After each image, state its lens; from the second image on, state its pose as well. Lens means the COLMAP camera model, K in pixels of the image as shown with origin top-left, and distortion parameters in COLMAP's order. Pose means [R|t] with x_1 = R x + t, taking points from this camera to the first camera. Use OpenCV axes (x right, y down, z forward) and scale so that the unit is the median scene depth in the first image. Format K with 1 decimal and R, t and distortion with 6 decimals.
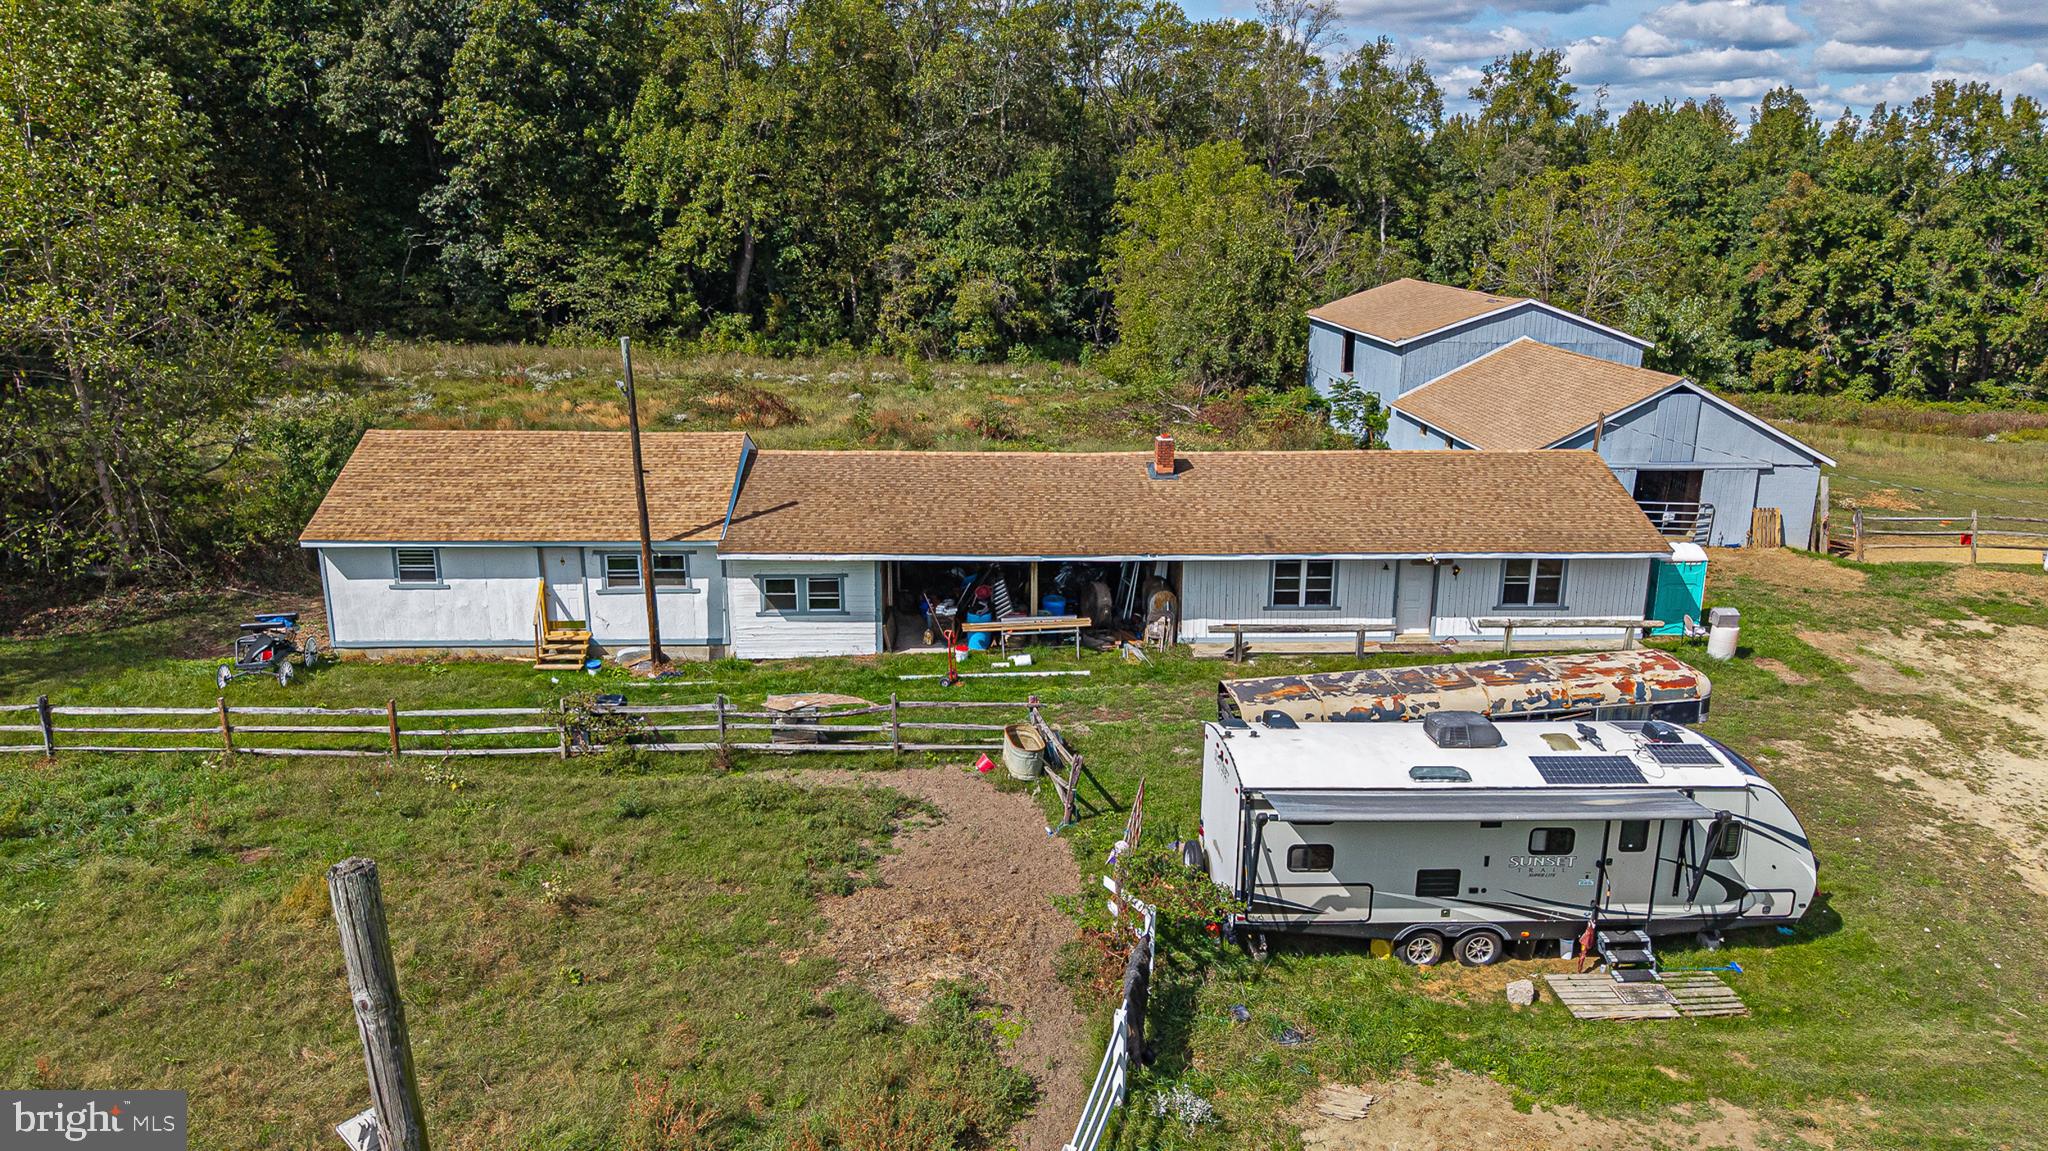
lens RADIAL K [[1389.5, 0, 1006.8], [0, 1389.5, 589.6], [0, 0, 1]] dist [0.022235, -0.025181]
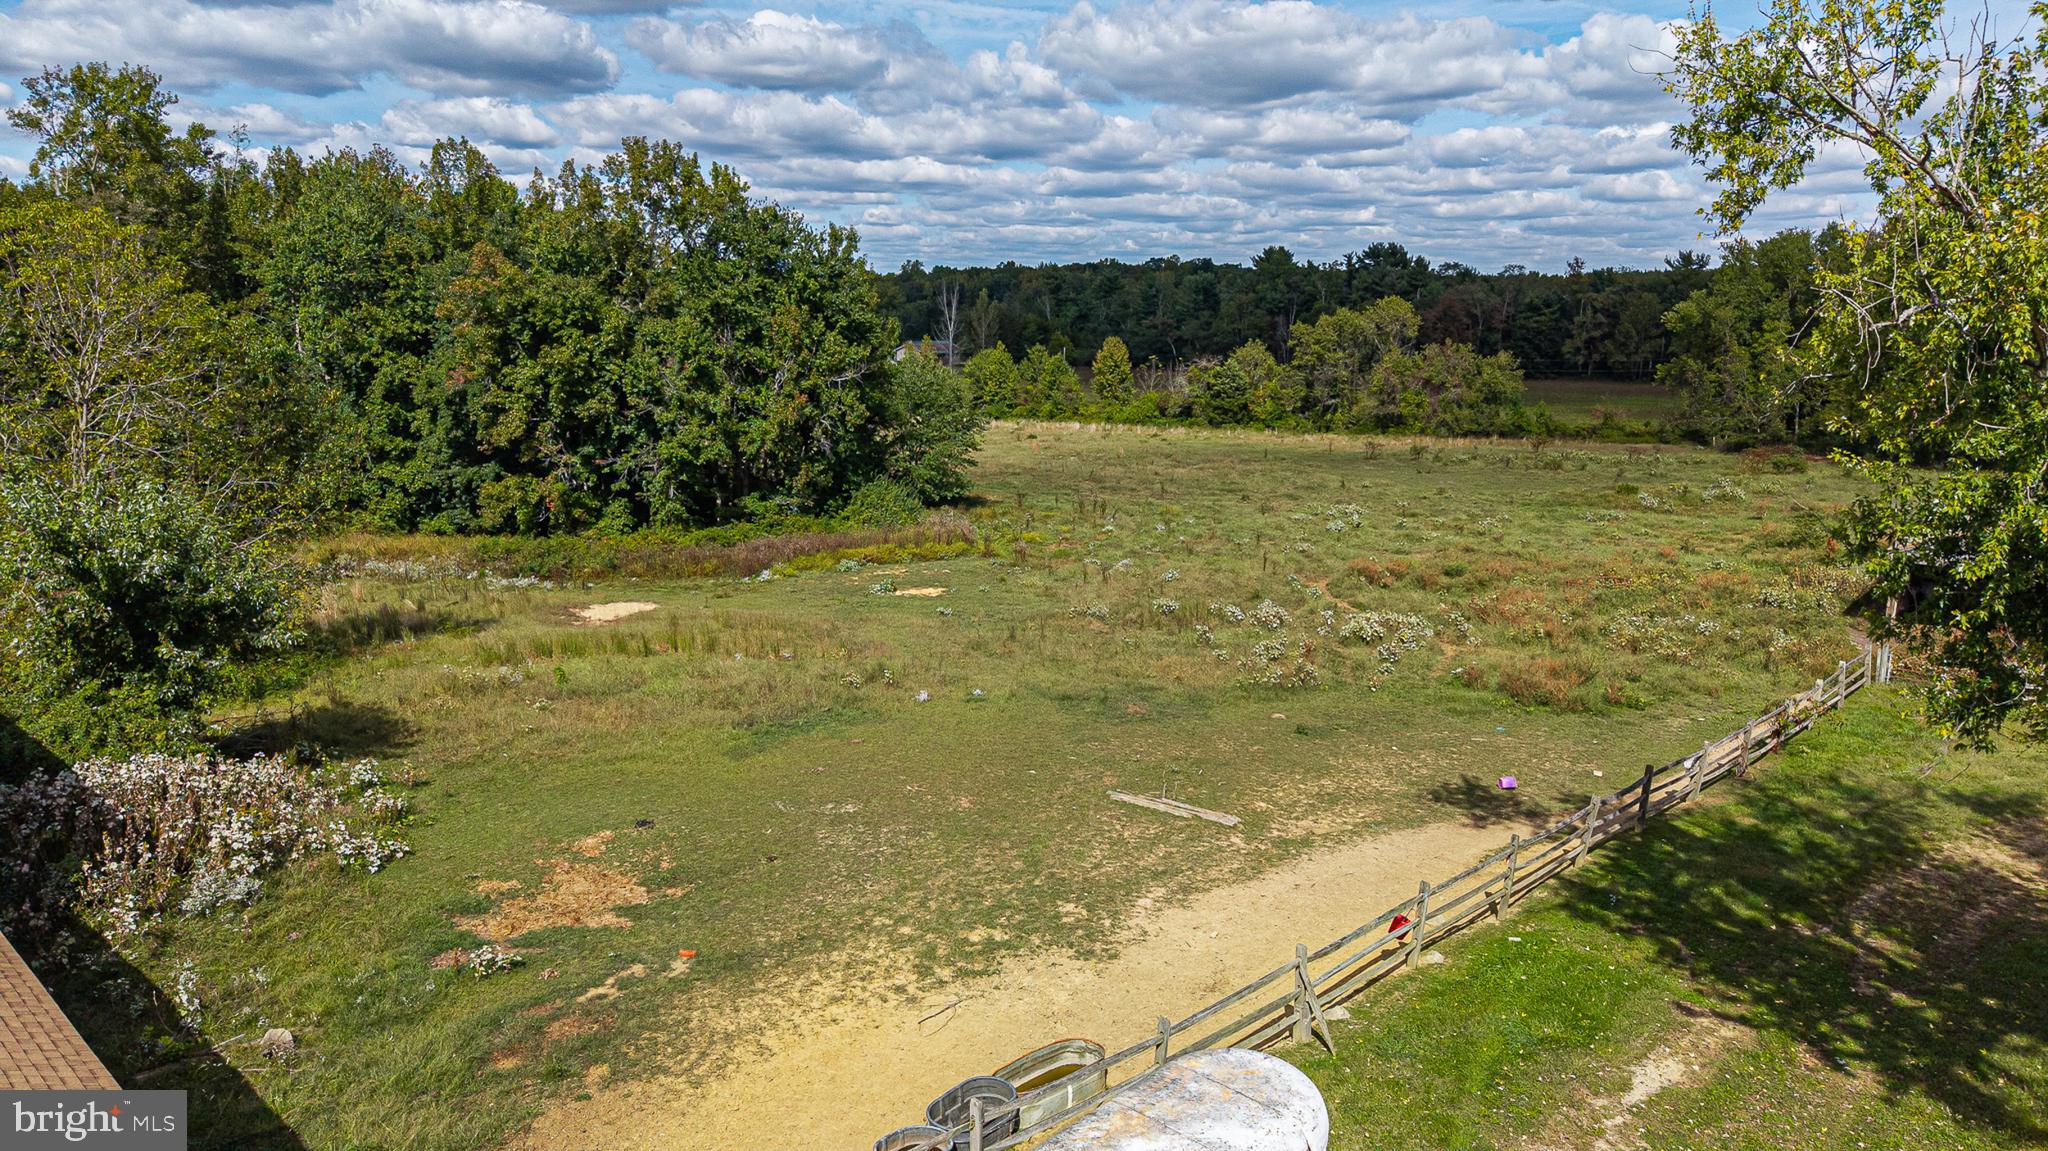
lens RADIAL K [[1389.5, 0, 1042.1], [0, 1389.5, 583.4], [0, 0, 1]] dist [0.022235, -0.025181]
pose [[0.693481, -0.146228, 0.705480, 0.223868], [0.189650, 0.981704, 0.017058, -0.077792], [-0.695066, 0.121965, 0.708525, 0.288536]]
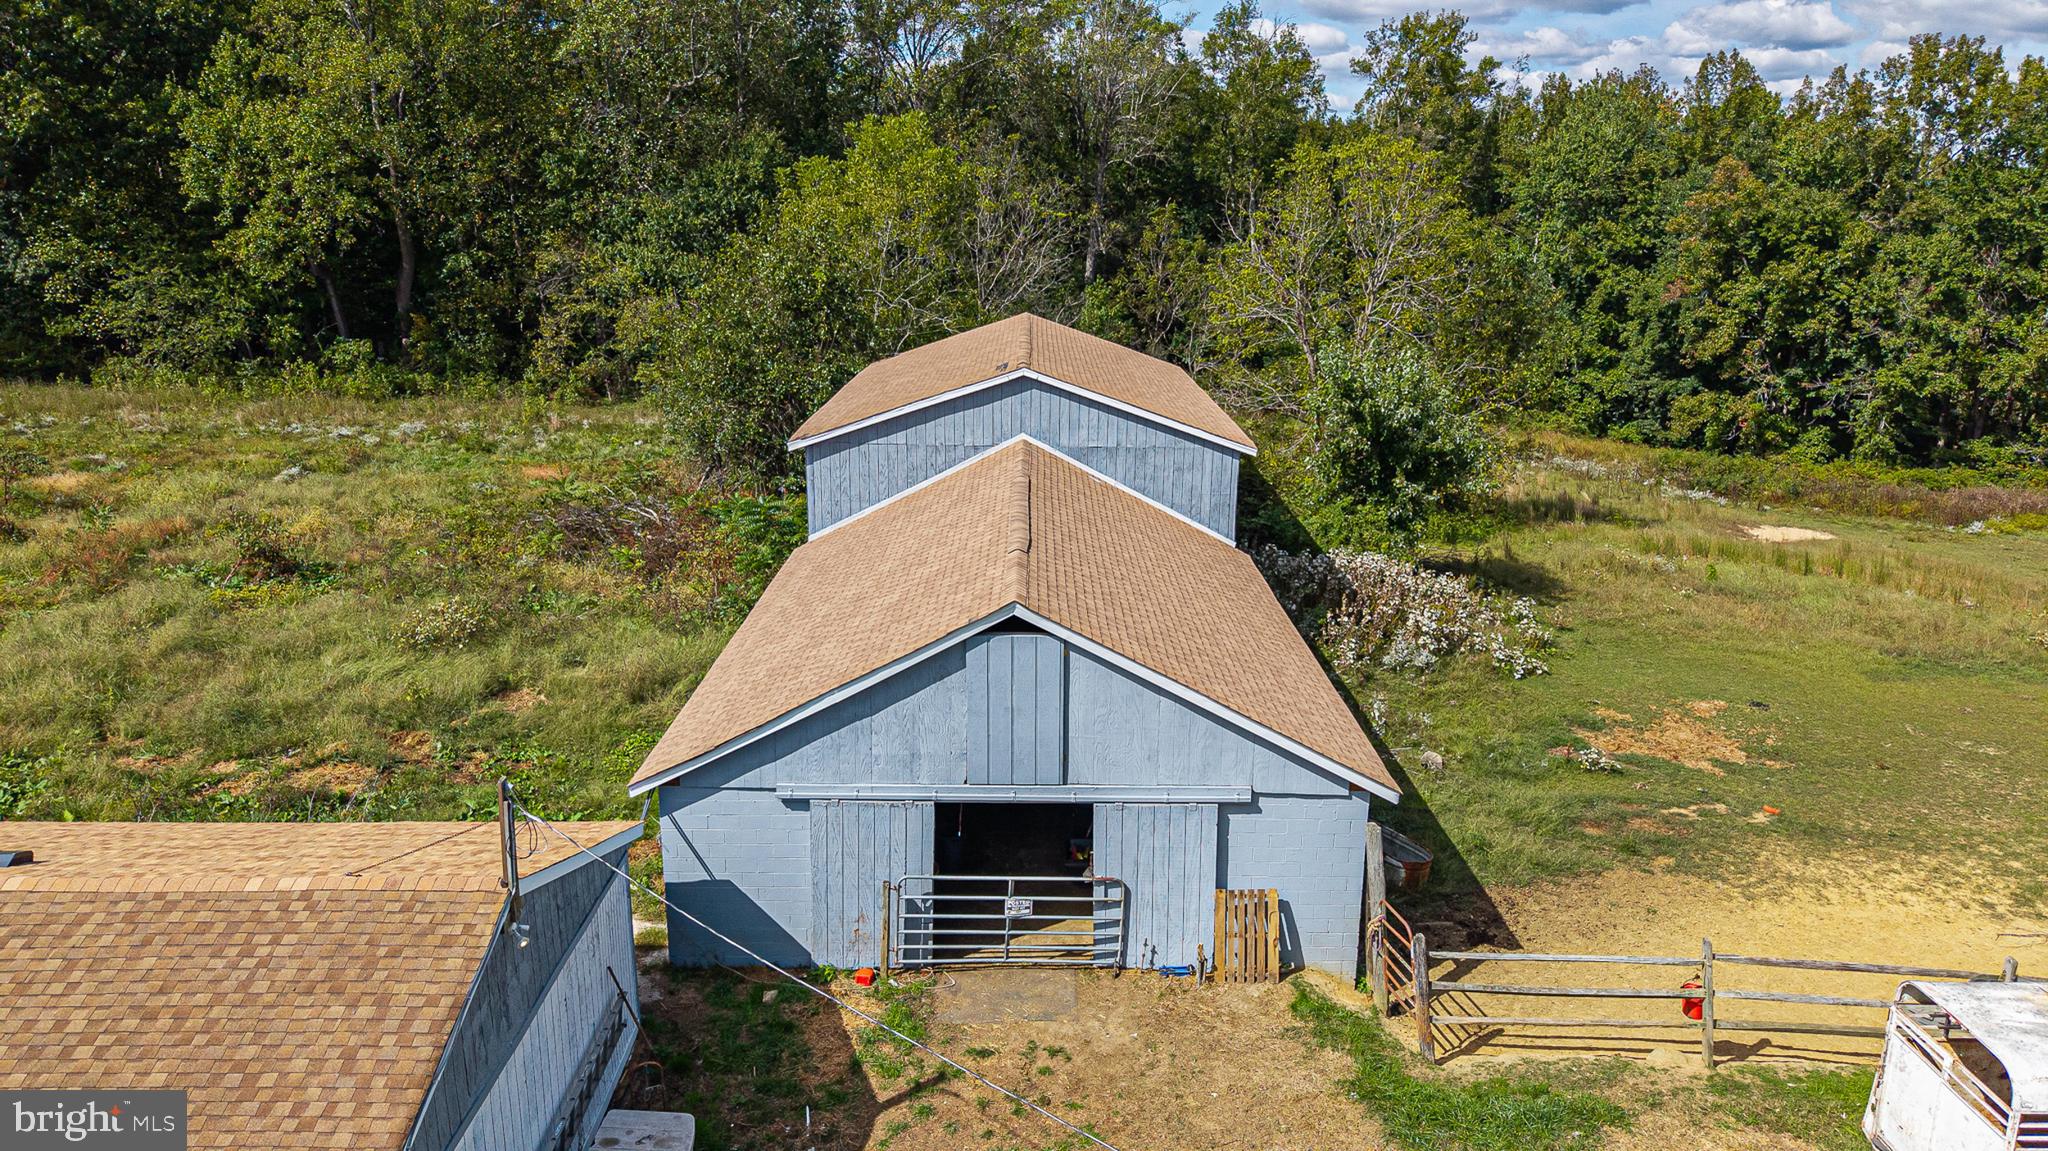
lens RADIAL K [[1389.5, 0, 1012.9], [0, 1389.5, 587.4], [0, 0, 1]] dist [0.022235, -0.025181]
pose [[0.999645, 0.007518, -0.025552, 0.205668], [-0.007616, 0.999964, -0.003747, -0.063440], [0.025522, 0.003940, 0.999666, 0.243639]]
